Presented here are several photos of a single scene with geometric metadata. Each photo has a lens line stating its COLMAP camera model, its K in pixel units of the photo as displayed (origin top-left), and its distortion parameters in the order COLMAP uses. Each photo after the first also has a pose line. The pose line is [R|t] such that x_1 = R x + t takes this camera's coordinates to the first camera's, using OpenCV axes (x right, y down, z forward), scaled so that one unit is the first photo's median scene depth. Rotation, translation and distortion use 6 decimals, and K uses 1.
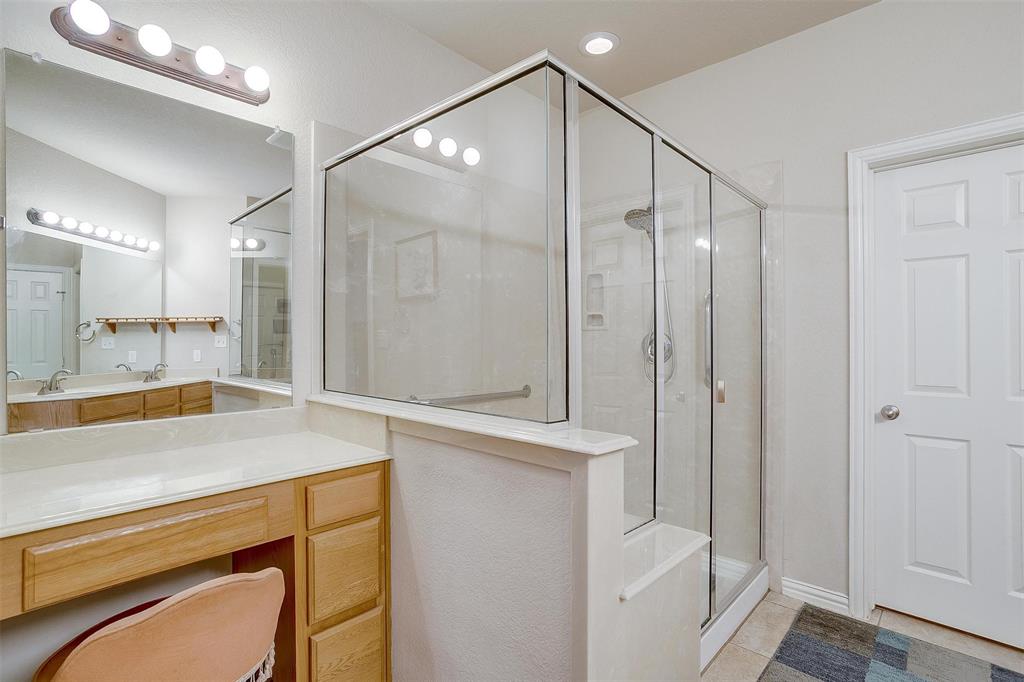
lens RADIAL K [[493.8, 0, 510.6], [0, 493.8, 342.0], [0, 0, 1]] dist [-0.060384, 0.032633]
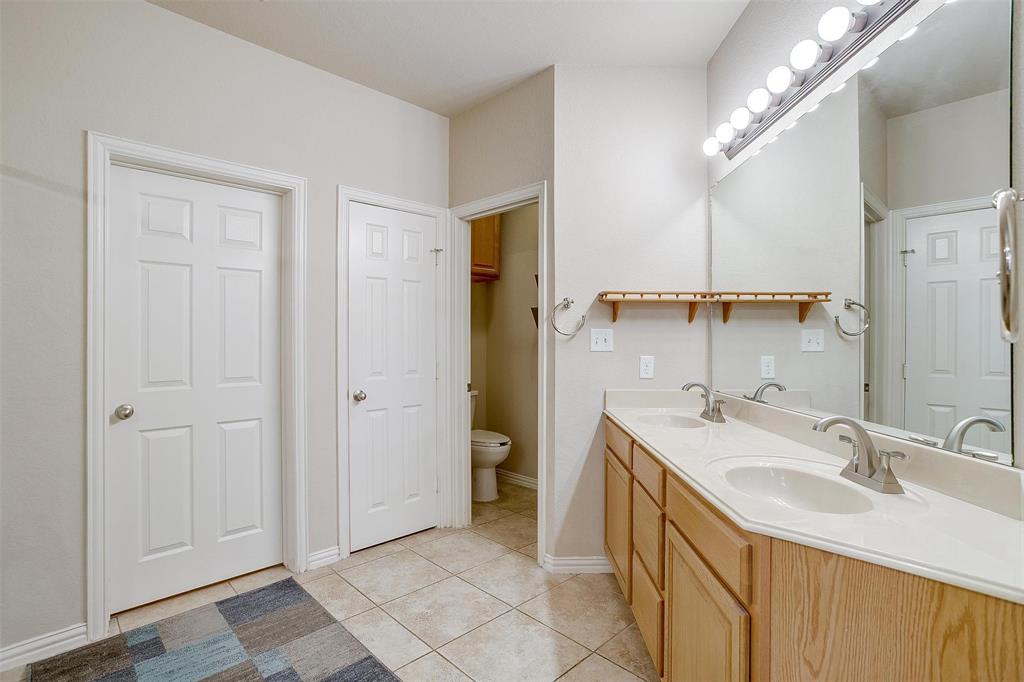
lens RADIAL K [[484.0, 0, 512.0], [0, 484.0, 341.0], [0, 0, 1]] dist [-0.017694, 0.013385]
pose [[0.071458, -0.005215, 0.997430, -0.150684], [0.005288, 0.999974, 0.004850, -0.000325], [-0.997430, 0.004928, 0.071484, 0.140340]]
